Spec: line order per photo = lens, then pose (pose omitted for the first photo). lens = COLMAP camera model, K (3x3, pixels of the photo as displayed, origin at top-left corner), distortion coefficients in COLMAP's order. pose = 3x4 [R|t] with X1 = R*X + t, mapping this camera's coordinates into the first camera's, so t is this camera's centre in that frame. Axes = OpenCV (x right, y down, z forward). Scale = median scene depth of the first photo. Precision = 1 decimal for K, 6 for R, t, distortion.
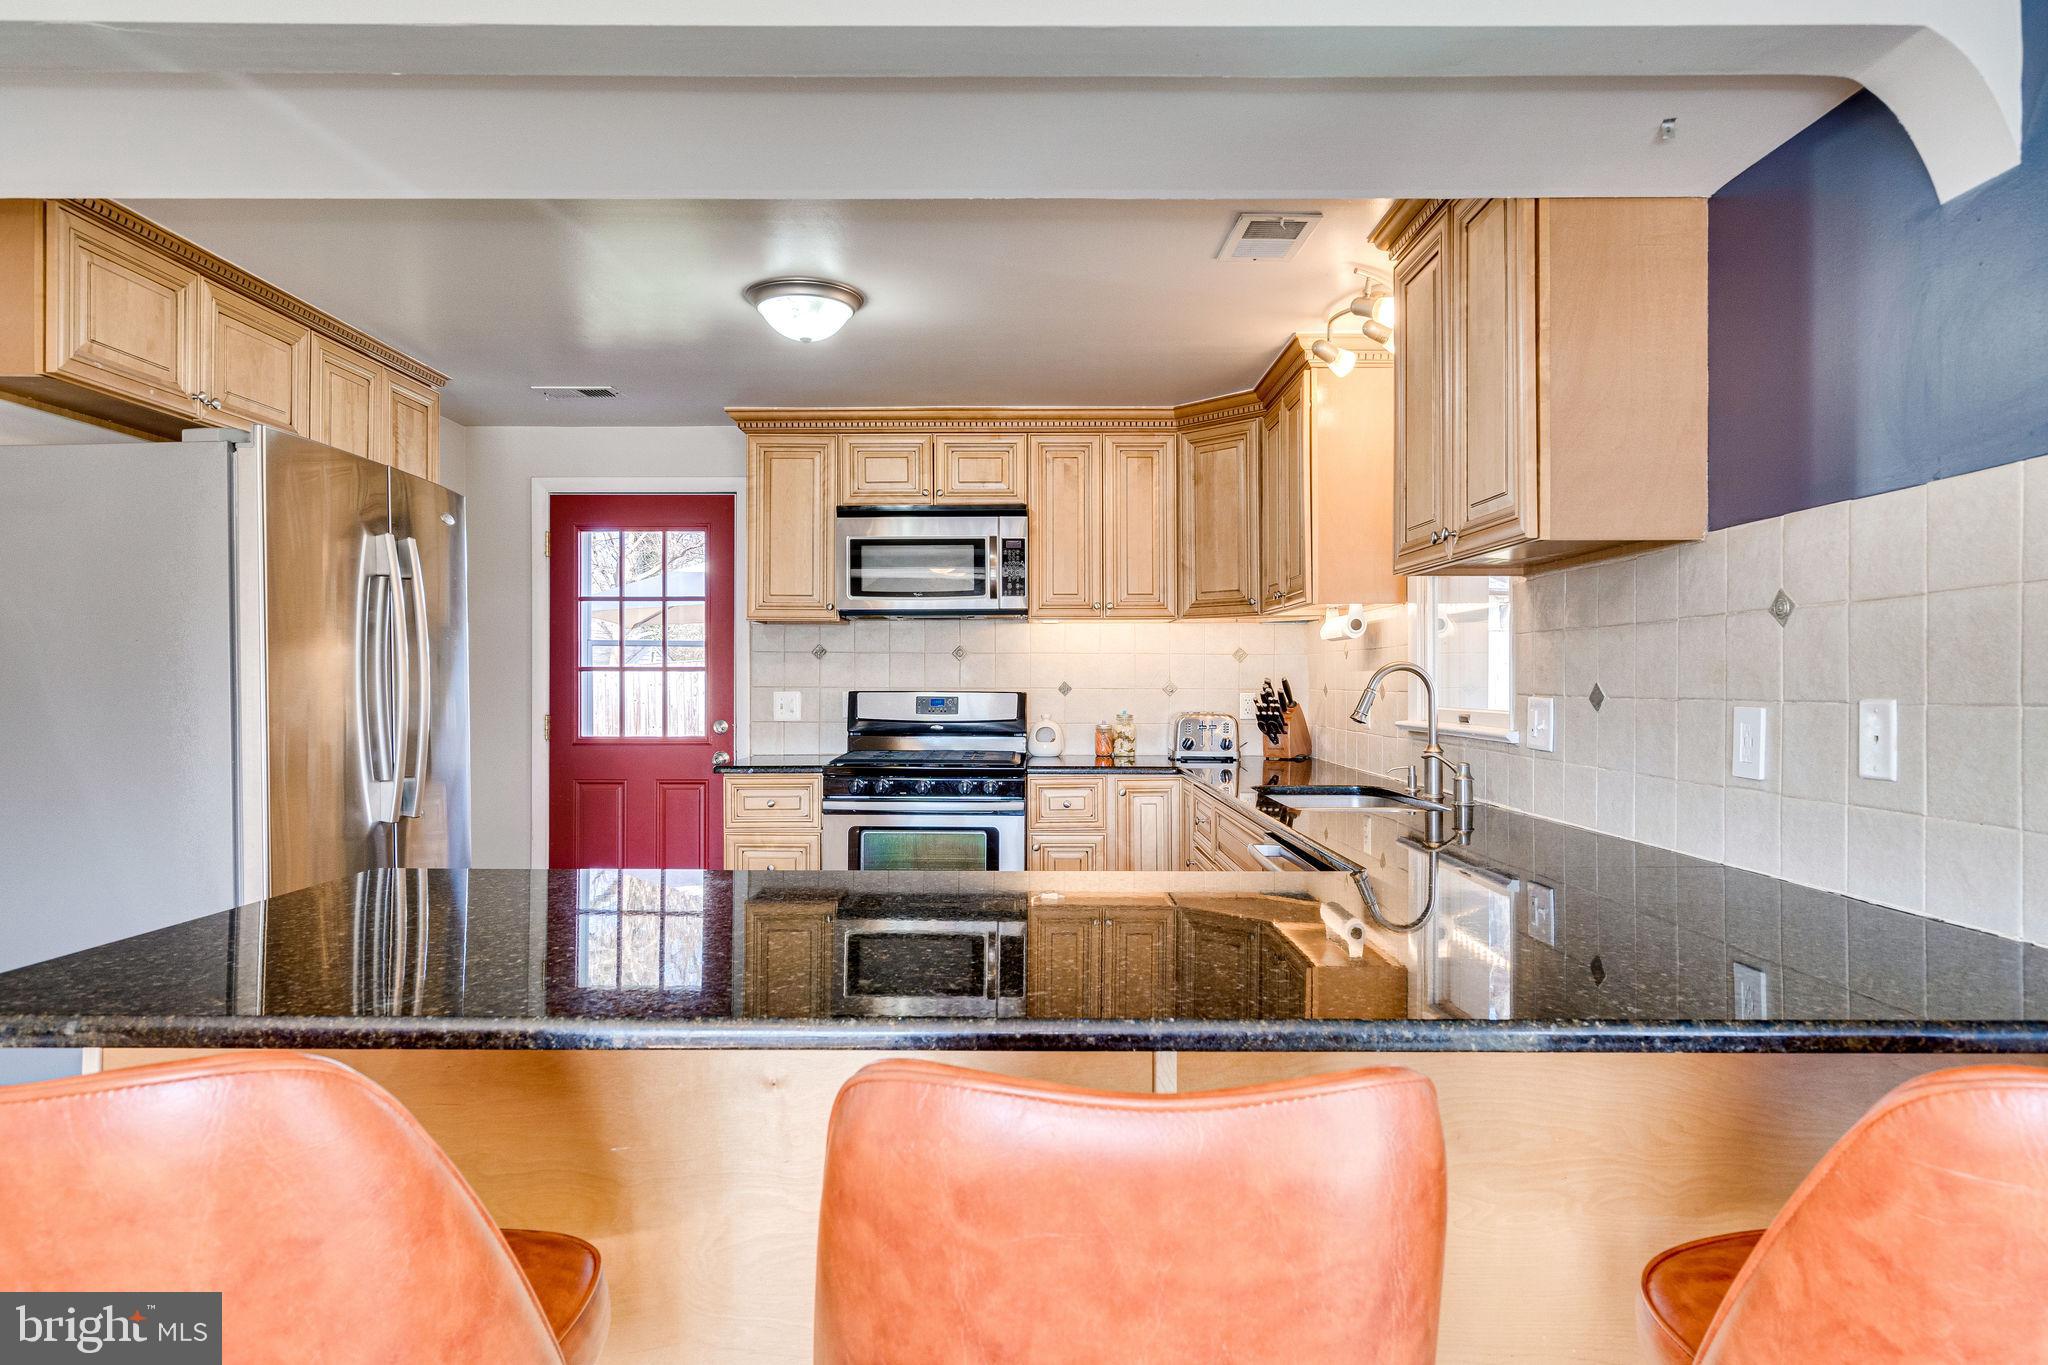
lens RADIAL K [[1172.5, 0, 1028.7], [0, 1172.5, 677.7], [0, 0, 1]] dist [0.000343, 0.000550]
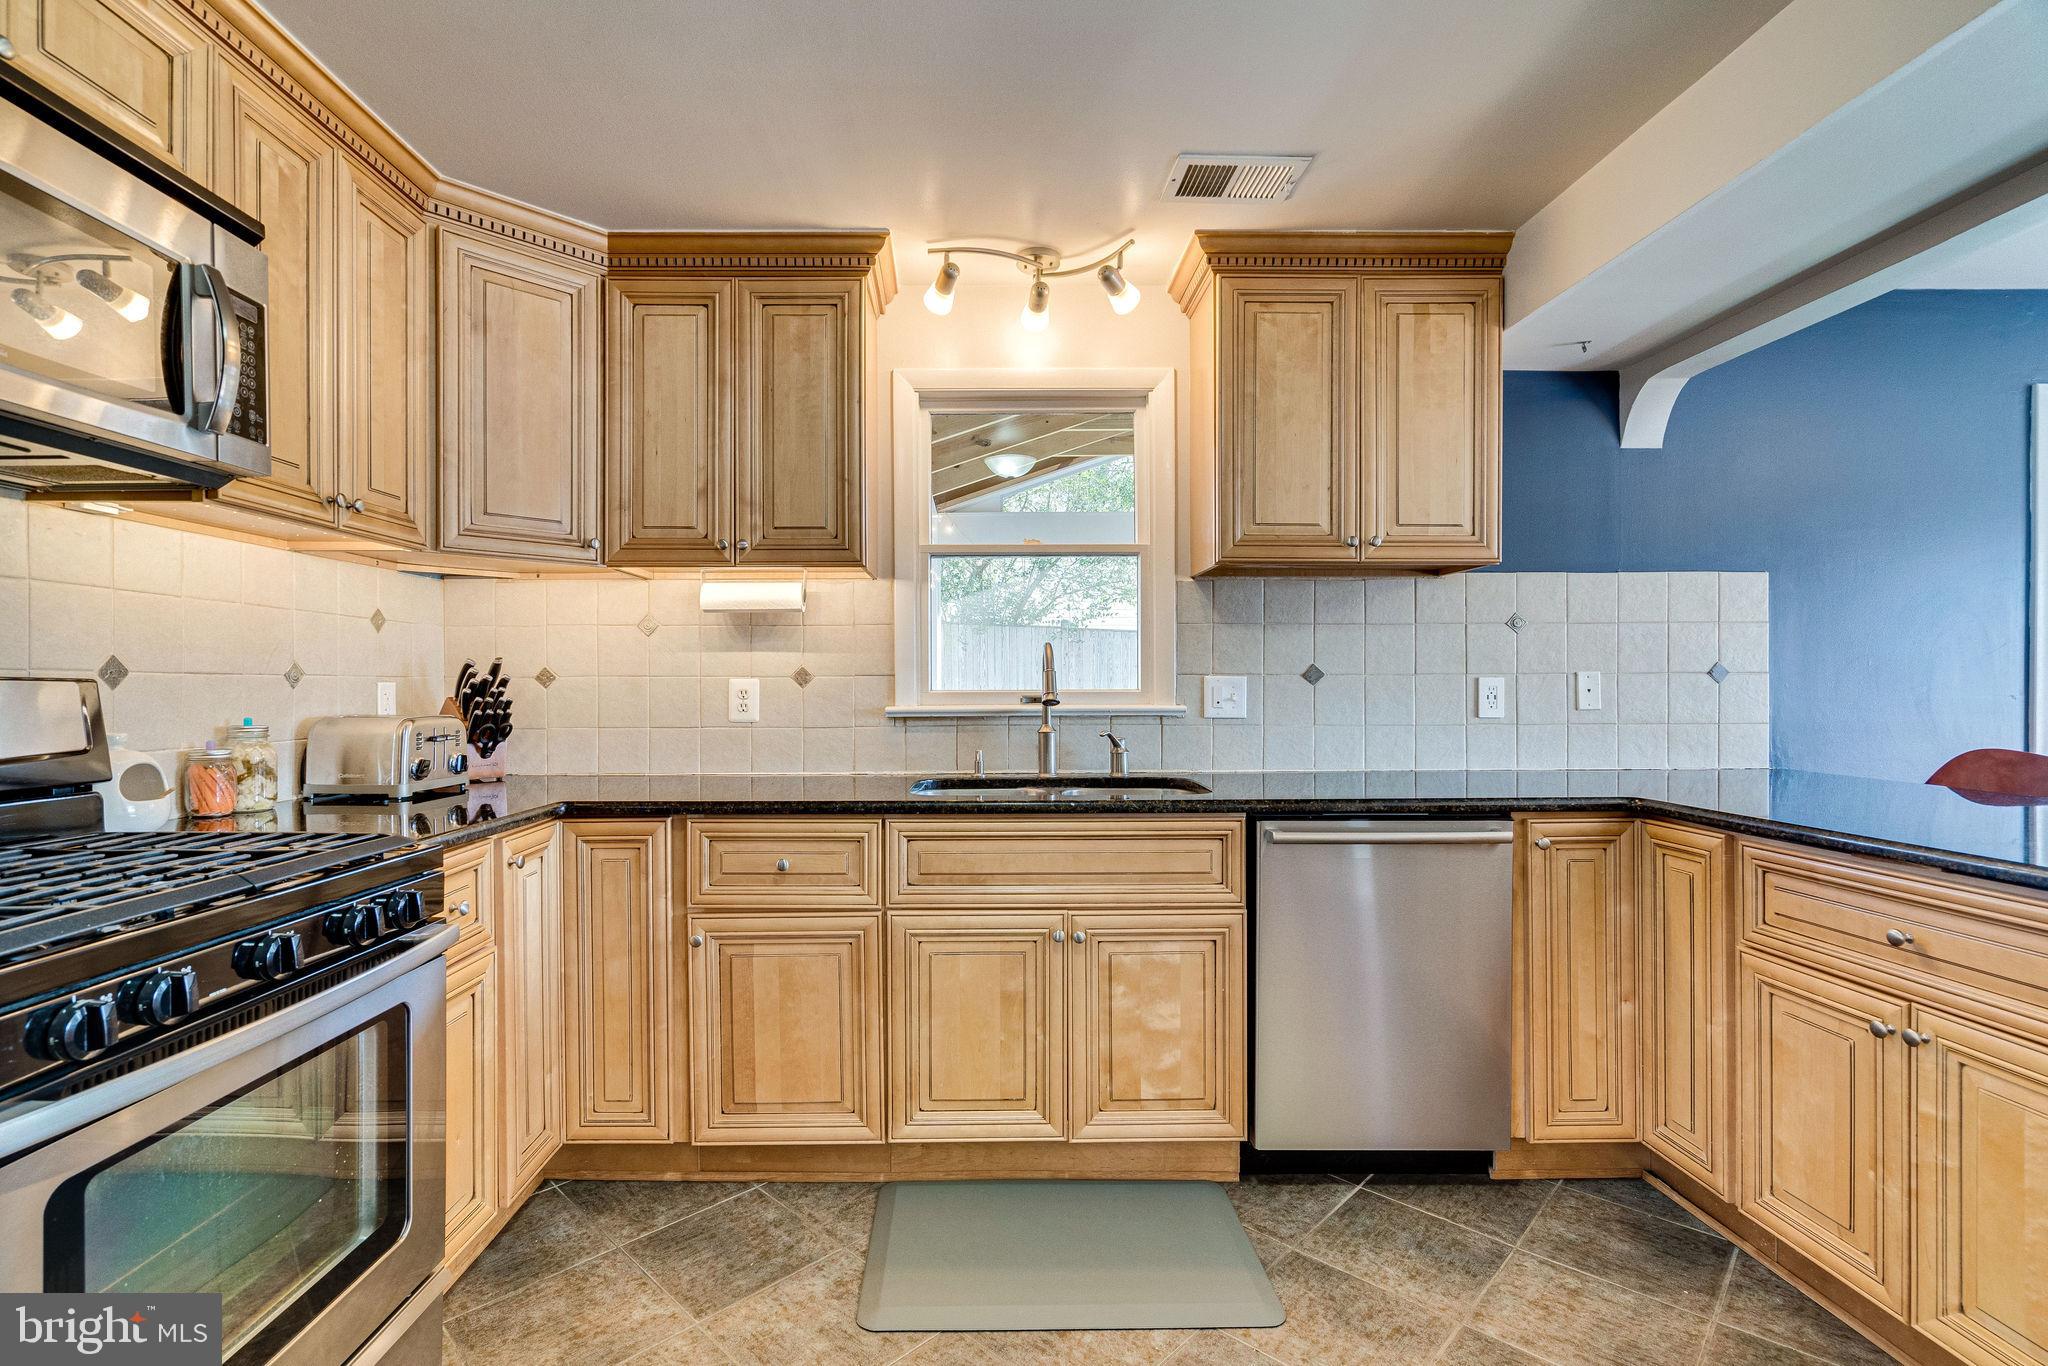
lens RADIAL K [[939.0, 0, 991.8], [0, 939.0, 686.4], [0, 0, 1]] dist [-0.001160, 0.000594]
pose [[-0.006387, 0.000102, 0.999980, -0.330783], [0.000903, 1.000000, -0.000096, 0.016101], [-0.999979, 0.000902, -0.006387, 0.731777]]
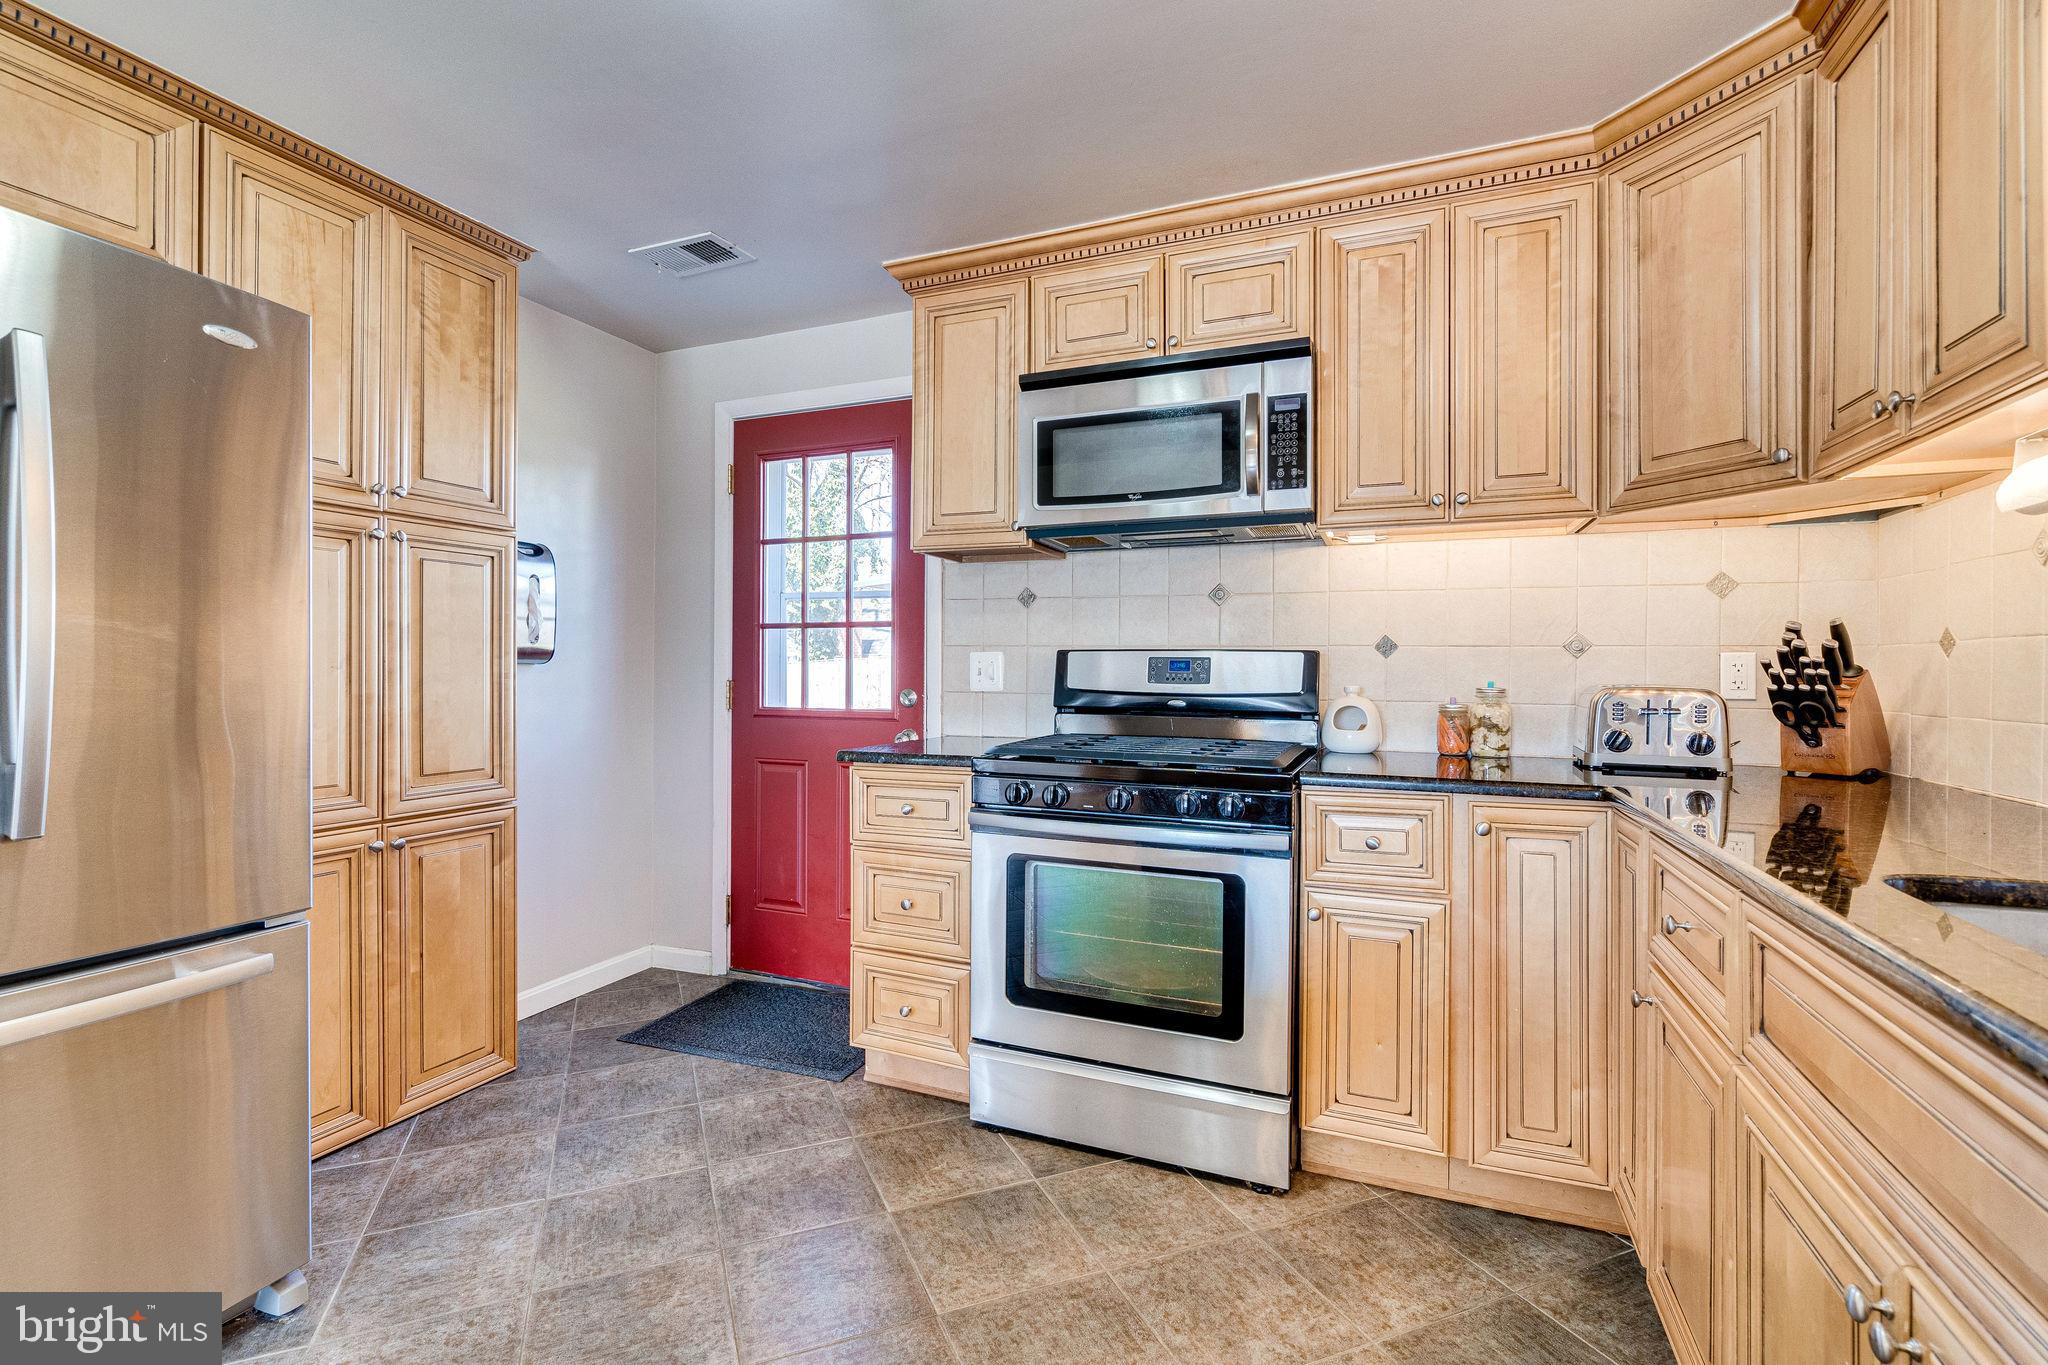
lens RADIAL K [[930.0, 0, 1018.6], [0, 930.0, 669.8], [0, 0, 1]] dist [0.000112, 0.000574]
pose [[0.922270, 0.004265, -0.386523, 0.044752], [-0.003845, 0.999991, 0.001861, 0.023284], [0.386527, -0.000230, 0.922278, 0.490180]]
